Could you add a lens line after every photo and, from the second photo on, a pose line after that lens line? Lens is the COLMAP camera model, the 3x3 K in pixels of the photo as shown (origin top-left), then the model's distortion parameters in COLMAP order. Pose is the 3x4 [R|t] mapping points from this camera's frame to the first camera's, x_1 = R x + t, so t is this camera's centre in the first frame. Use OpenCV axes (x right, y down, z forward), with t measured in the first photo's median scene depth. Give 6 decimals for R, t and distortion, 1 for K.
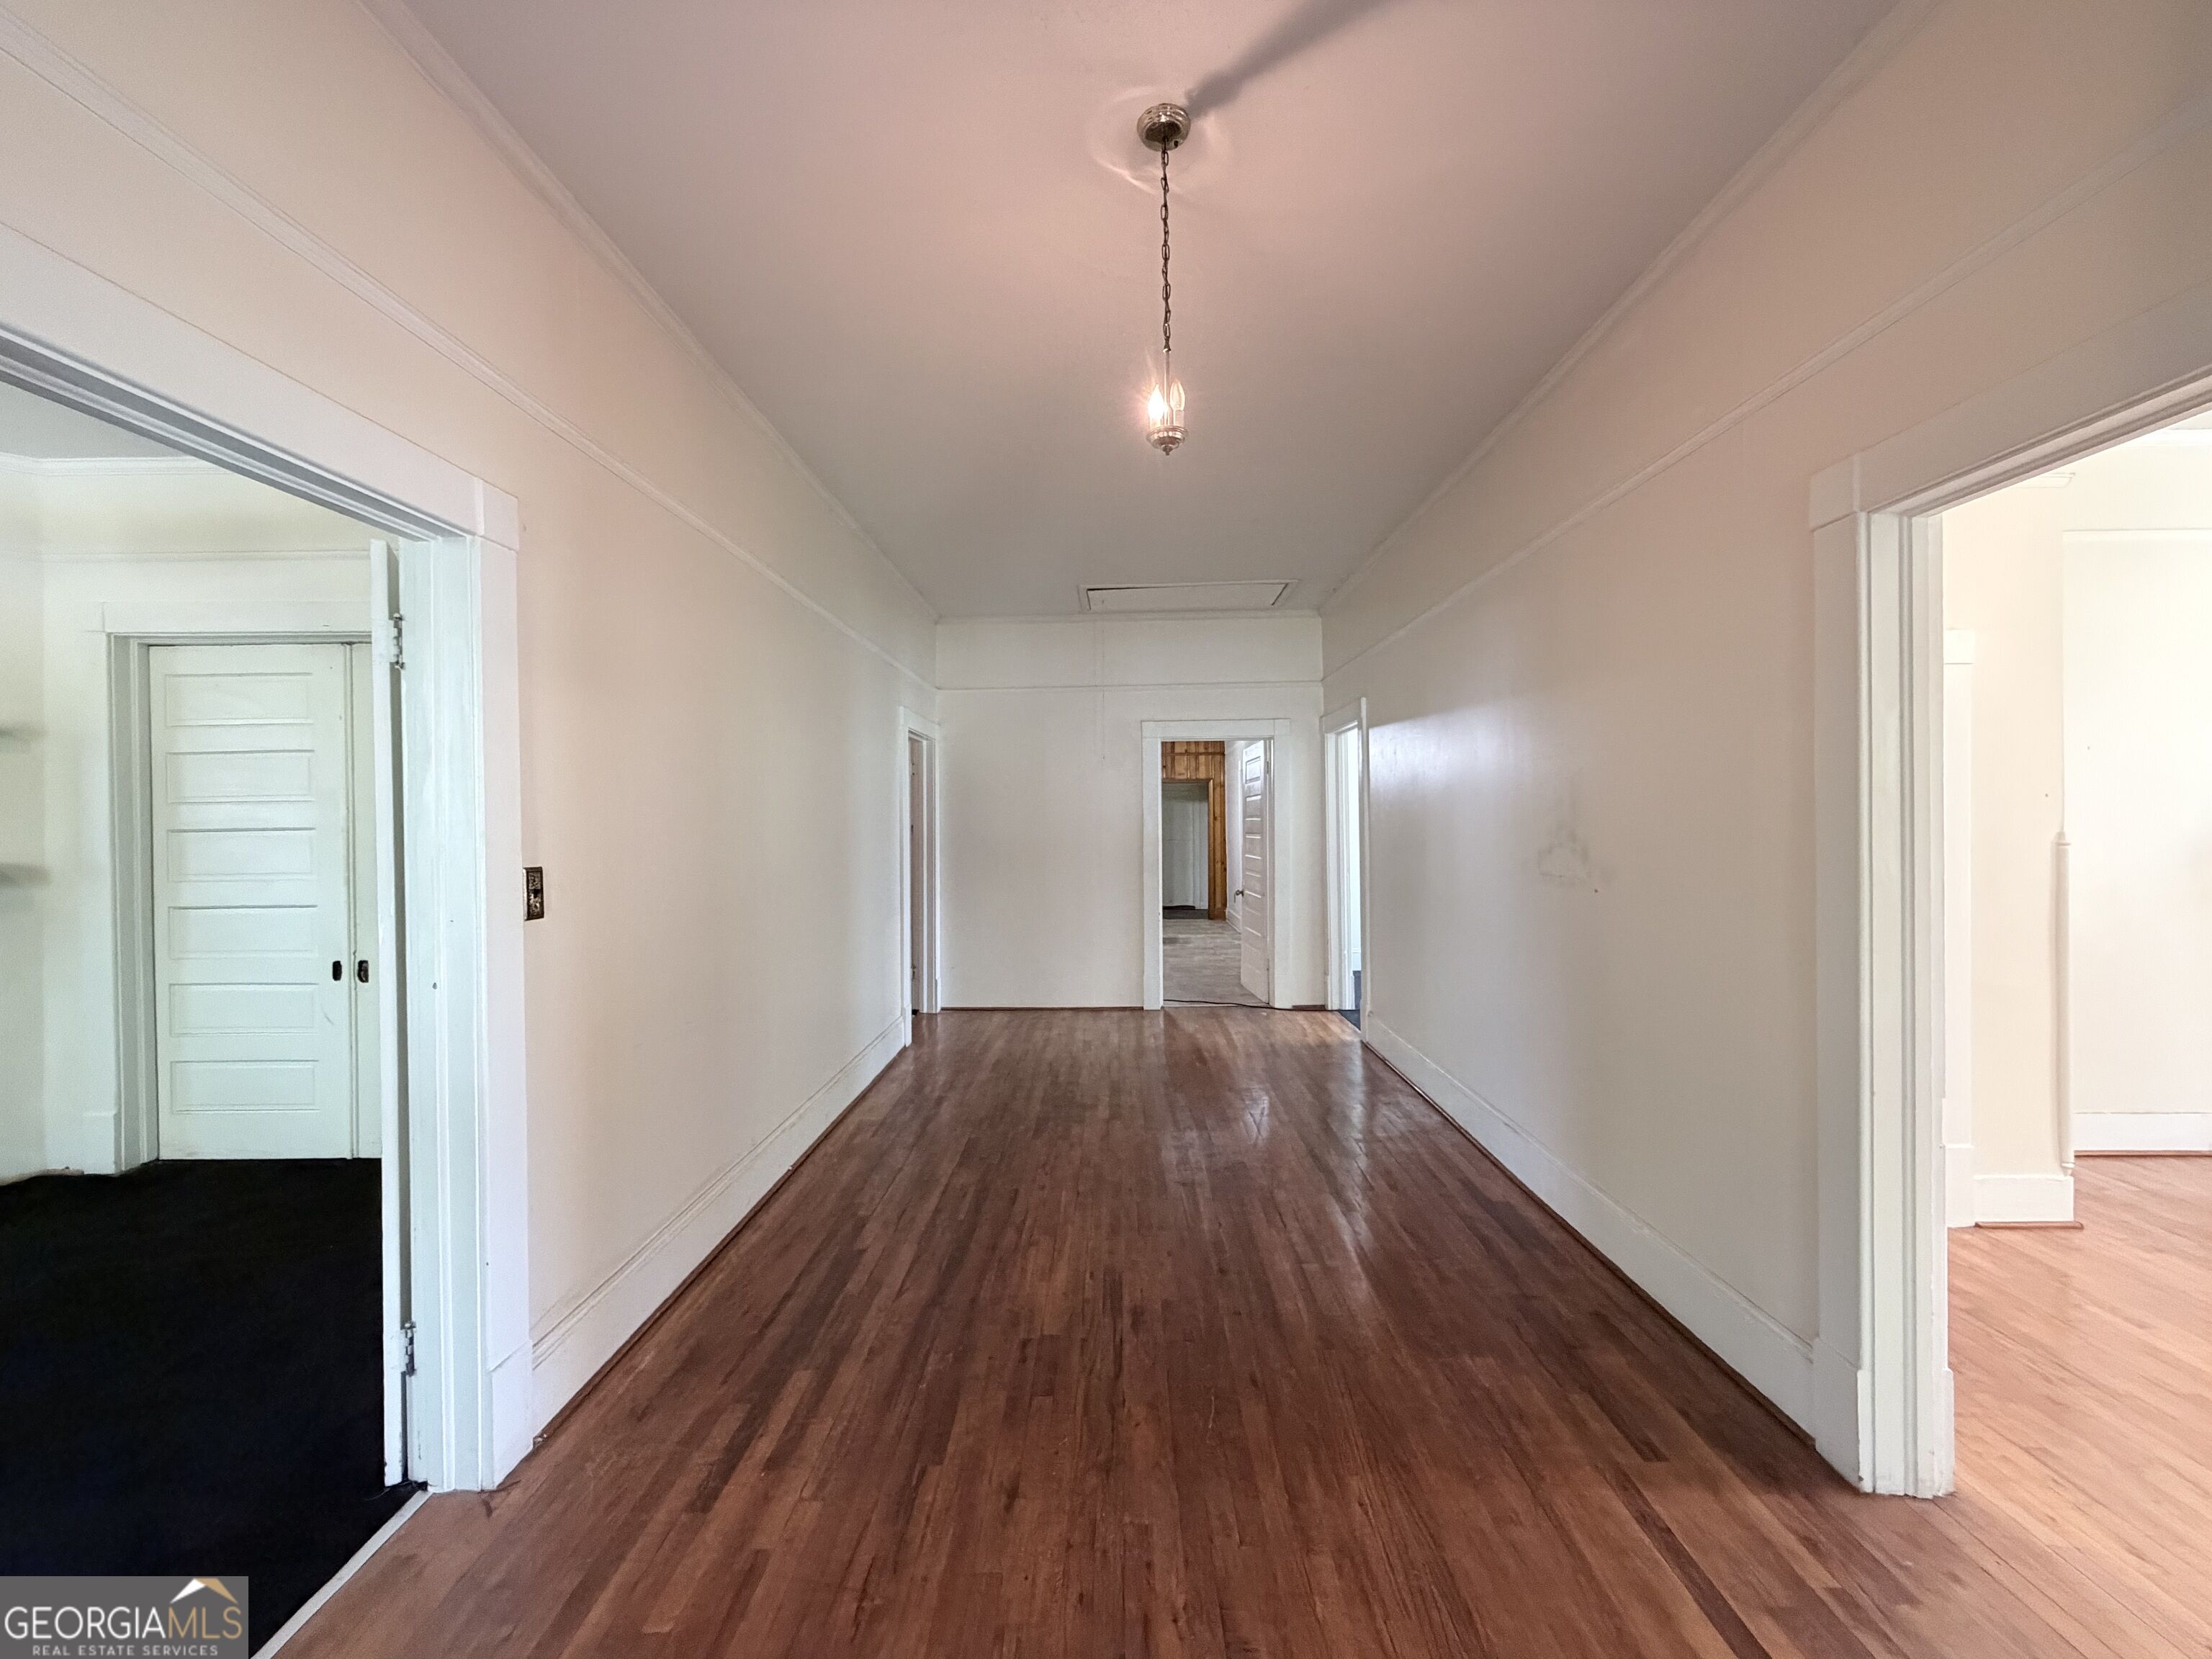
lens RADIAL K [[893.0, 0, 1103.8], [0, 893.0, 818.7], [0, 0, 1]] dist [-0.000170, -0.000120]
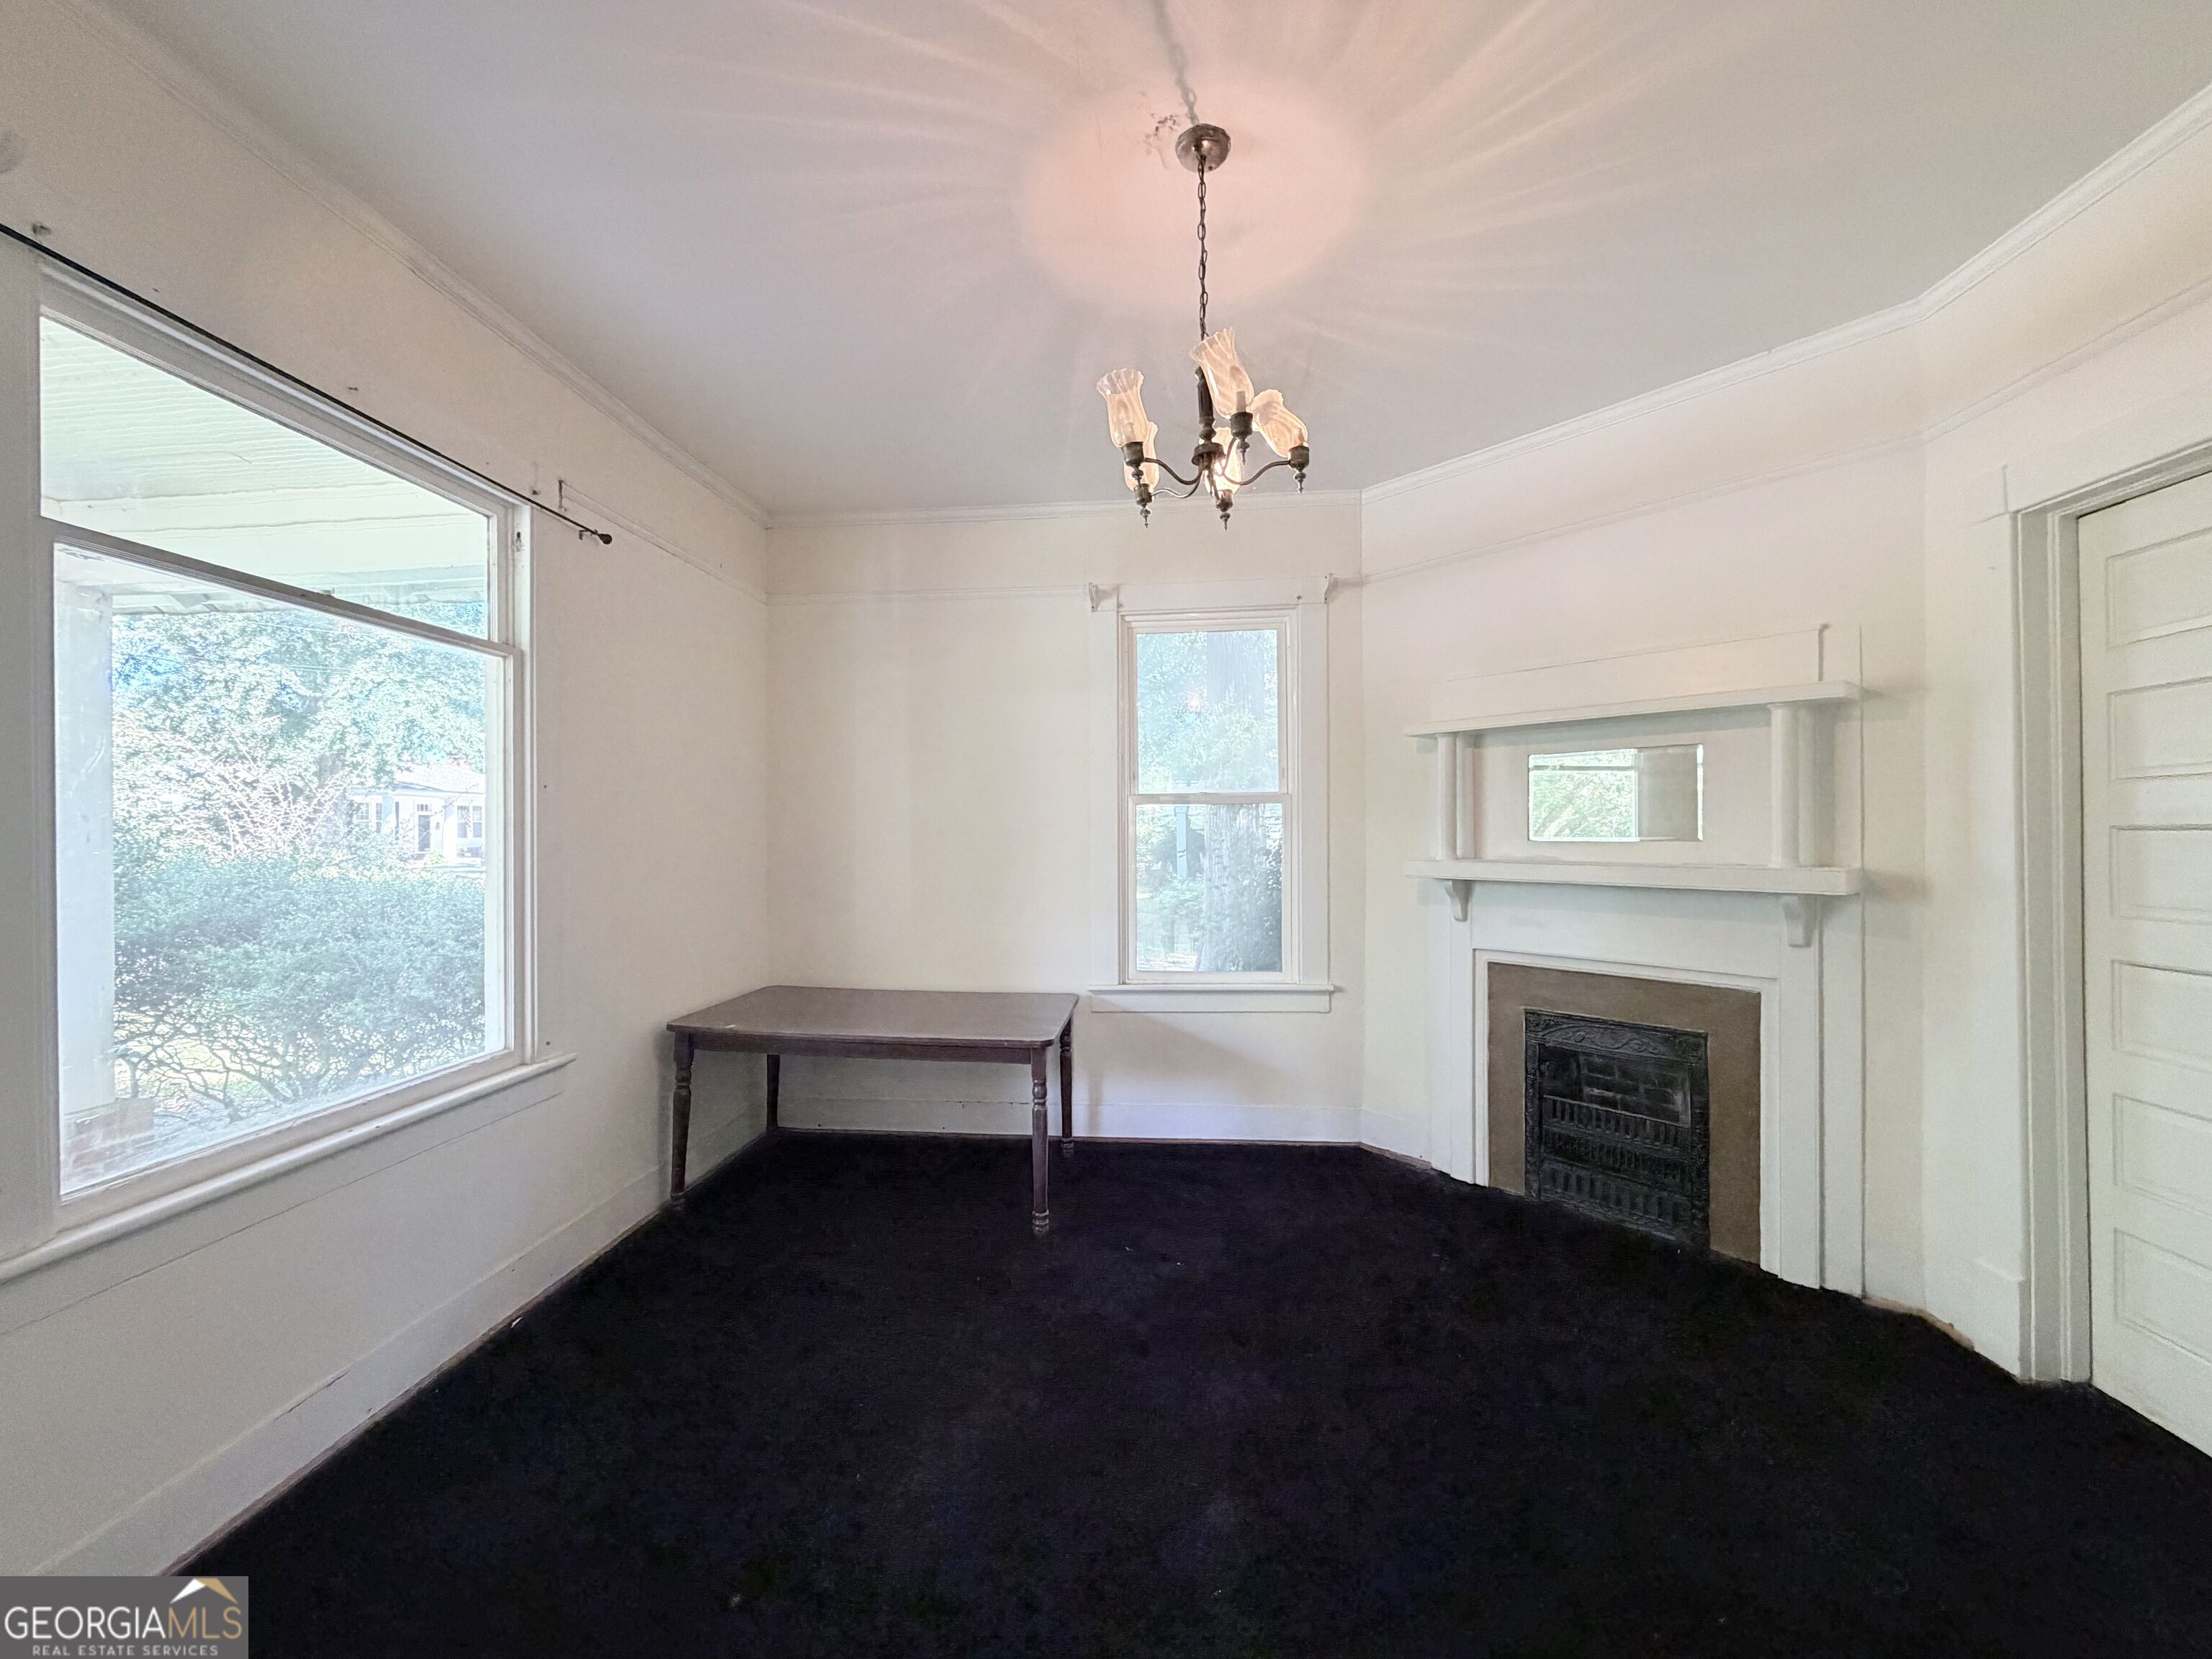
lens RADIAL K [[893.0, 0, 1091.7], [0, 893.0, 830.1], [0, 0, 1]] dist [-0.000170, -0.000120]
pose [[-0.069964, 0.007216, -0.997523, -0.433205], [0.002777, 0.999971, 0.007039, 0.009290], [0.997546, -0.002278, -0.069982, 0.388581]]
